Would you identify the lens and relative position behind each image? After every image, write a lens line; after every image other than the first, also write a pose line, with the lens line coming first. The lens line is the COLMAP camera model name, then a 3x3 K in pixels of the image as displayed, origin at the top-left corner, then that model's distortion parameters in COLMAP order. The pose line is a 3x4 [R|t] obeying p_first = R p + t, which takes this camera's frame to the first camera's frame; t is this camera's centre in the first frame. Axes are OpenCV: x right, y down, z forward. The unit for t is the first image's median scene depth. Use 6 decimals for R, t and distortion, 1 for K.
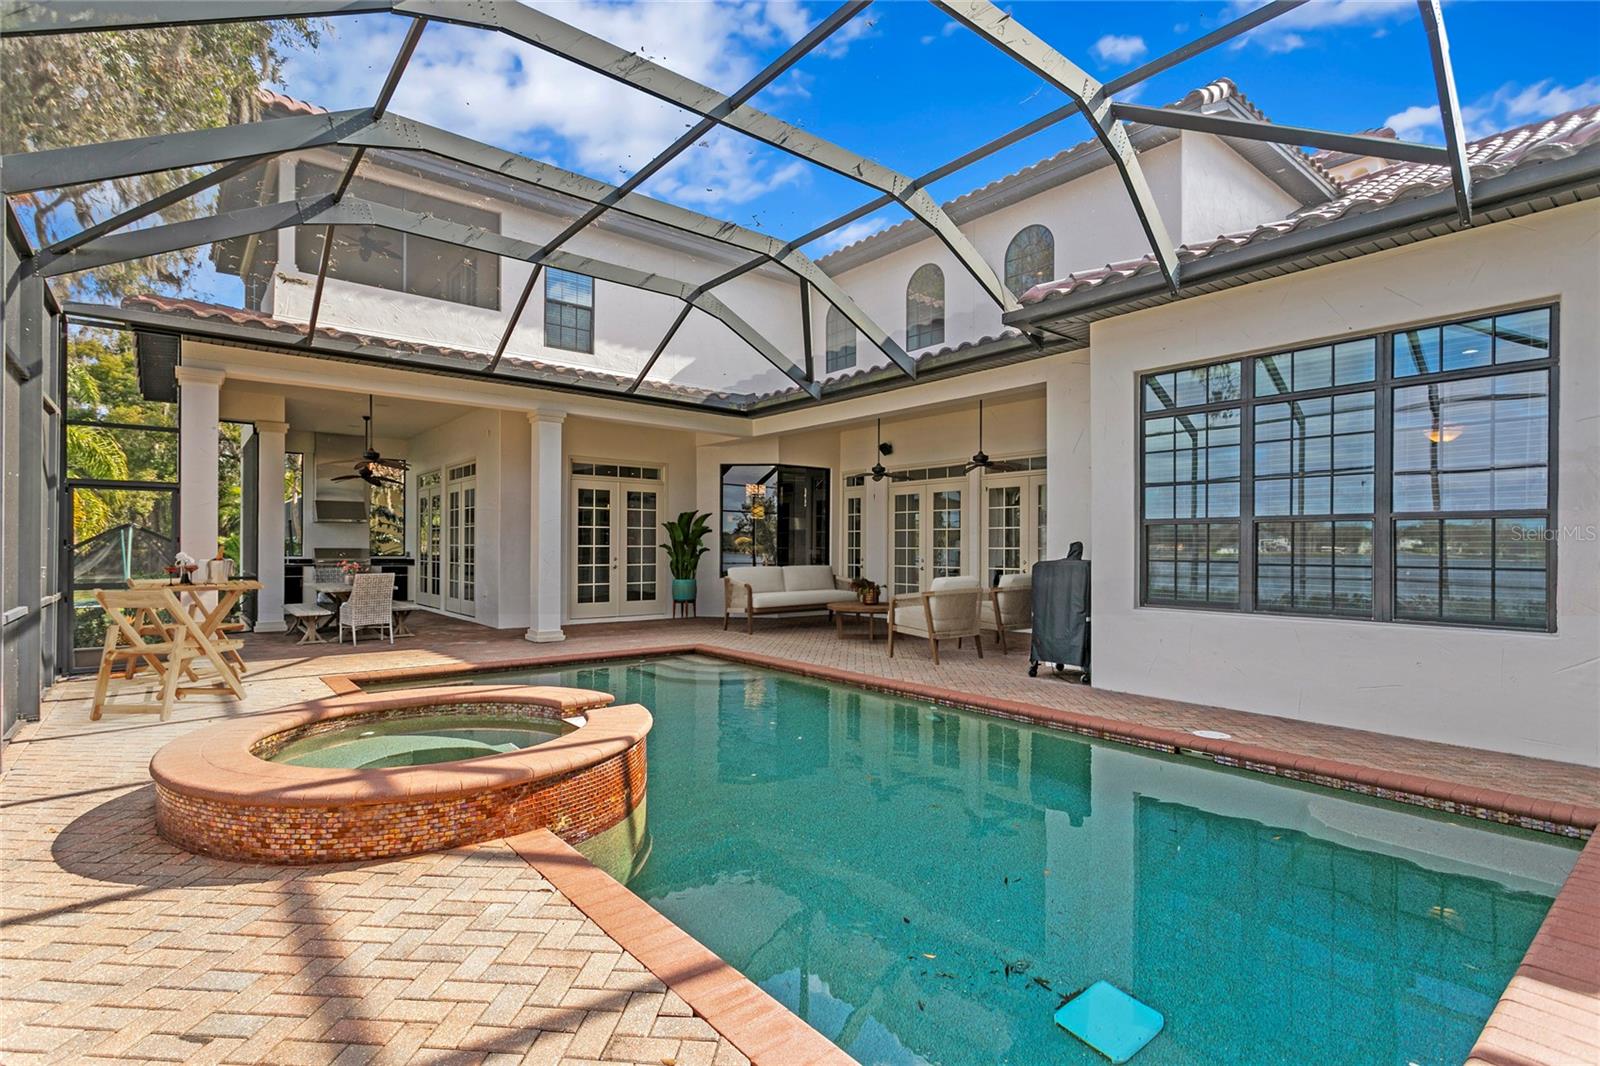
lens RADIAL K [[766.7, 0, 781.4], [0, 766.7, 540.9], [0, 0, 1]] dist [0.000170, 0.000072]
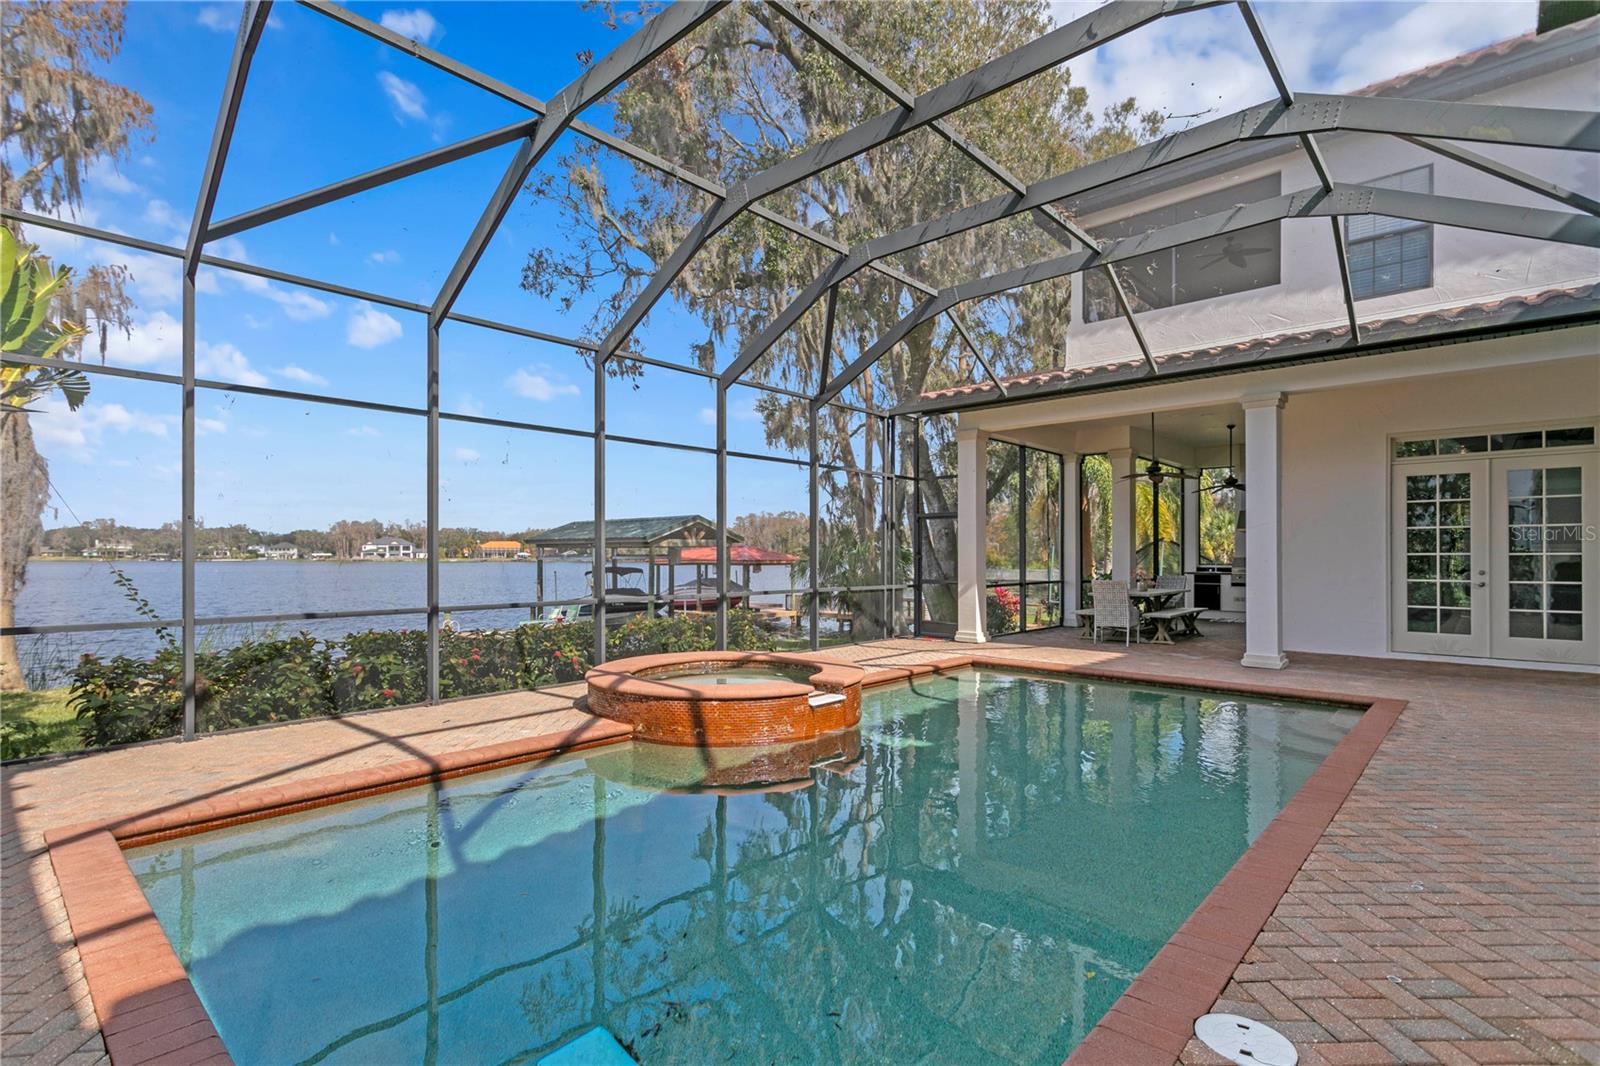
lens RADIAL K [[766.7, 0, 781.4], [0, 766.7, 540.9], [0, 0, 1]] dist [0.000170, 0.000072]
pose [[0.147757, -0.026431, -0.988670, 0.400437], [0.008718, 0.999639, -0.025421, 0.008494], [0.988985, -0.004863, 0.147934, 0.309400]]
